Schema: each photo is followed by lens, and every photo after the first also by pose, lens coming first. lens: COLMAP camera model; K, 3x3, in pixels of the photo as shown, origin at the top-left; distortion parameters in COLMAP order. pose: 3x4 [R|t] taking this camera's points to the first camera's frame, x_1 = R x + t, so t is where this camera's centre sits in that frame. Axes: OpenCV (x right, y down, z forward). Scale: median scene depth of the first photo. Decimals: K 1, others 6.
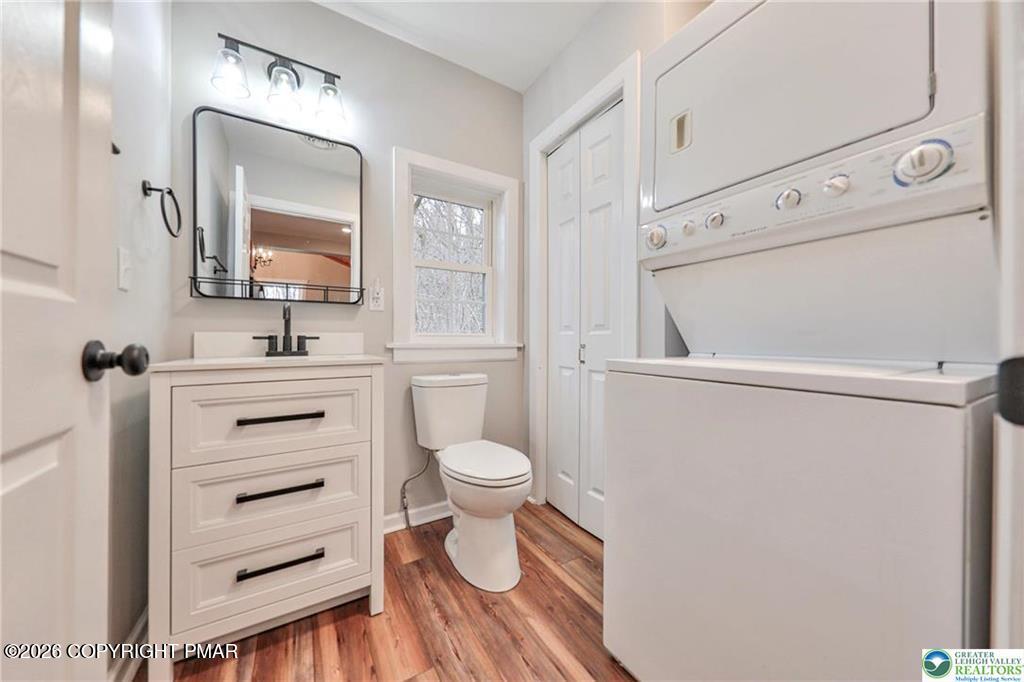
lens RADIAL K [[347.7, 0, 513.6], [0, 347.7, 337.1], [0, 0, 1]] dist [0.000640, -0.000008]
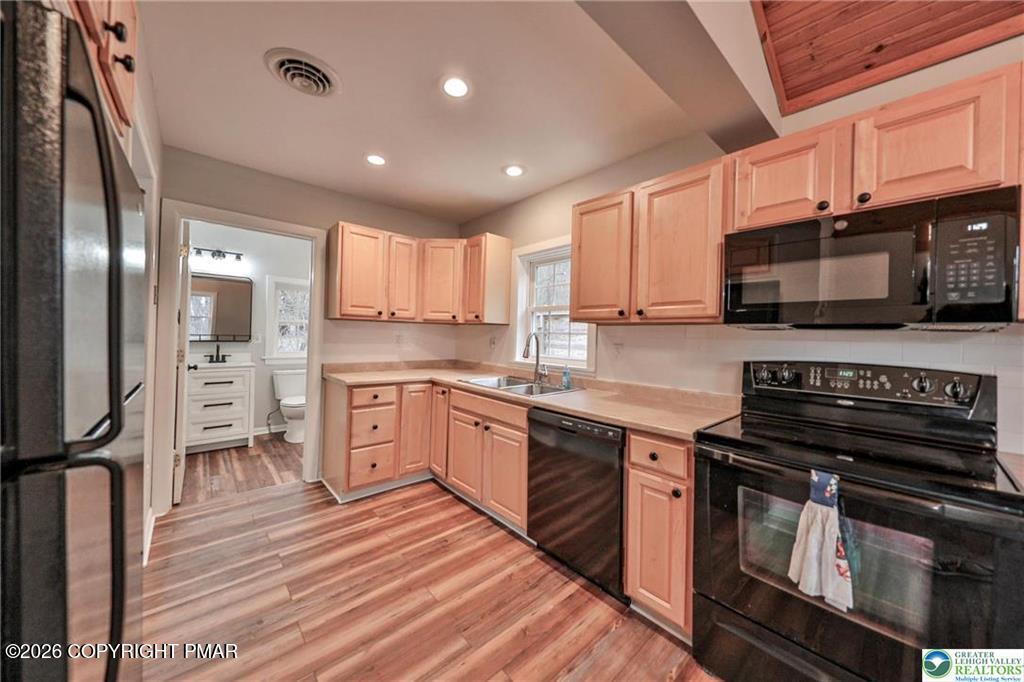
lens RADIAL K [[353.0, 0, 509.2], [0, 353.0, 330.7], [0, 0, 1]] dist [-0.000121, -0.000029]
pose [[0.984291, 0.018384, 0.175596, 1.063322], [-0.016899, 0.999808, -0.009948, -0.200139], [-0.175745, 0.006825, 0.984412, -2.046960]]
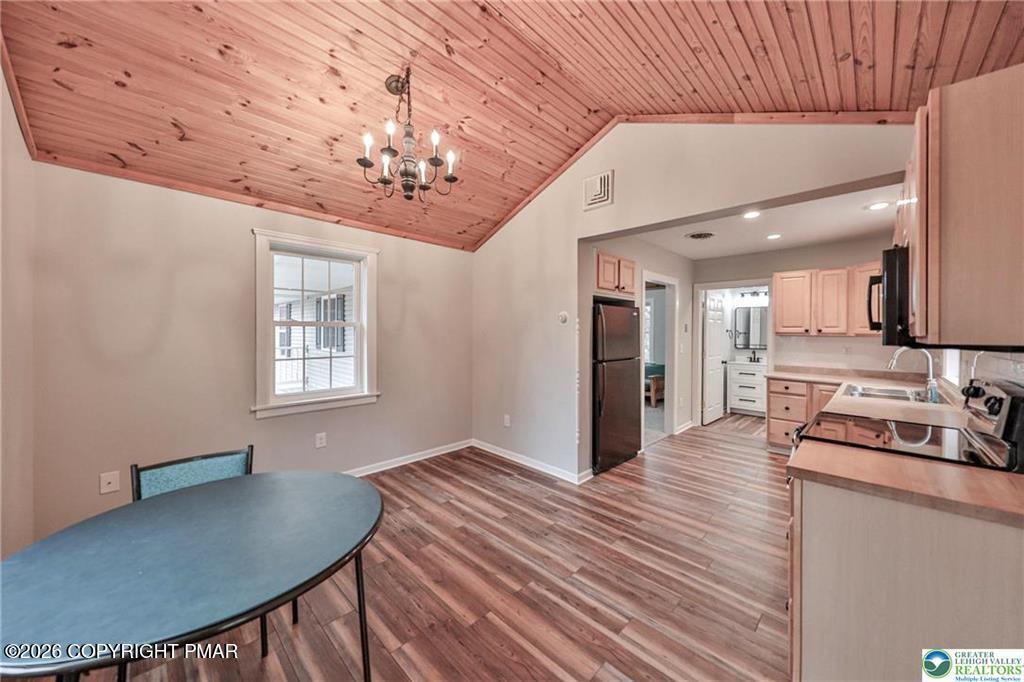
lens RADIAL K [[347.7, 0, 513.6], [0, 347.7, 337.1], [0, 0, 1]] dist [0.000640, -0.000008]
pose [[0.208415, 0.000969, -0.978040, 2.903097], [0.003901, 0.999991, 0.001822, -0.275335], [0.978033, -0.004195, 0.208409, -2.766808]]
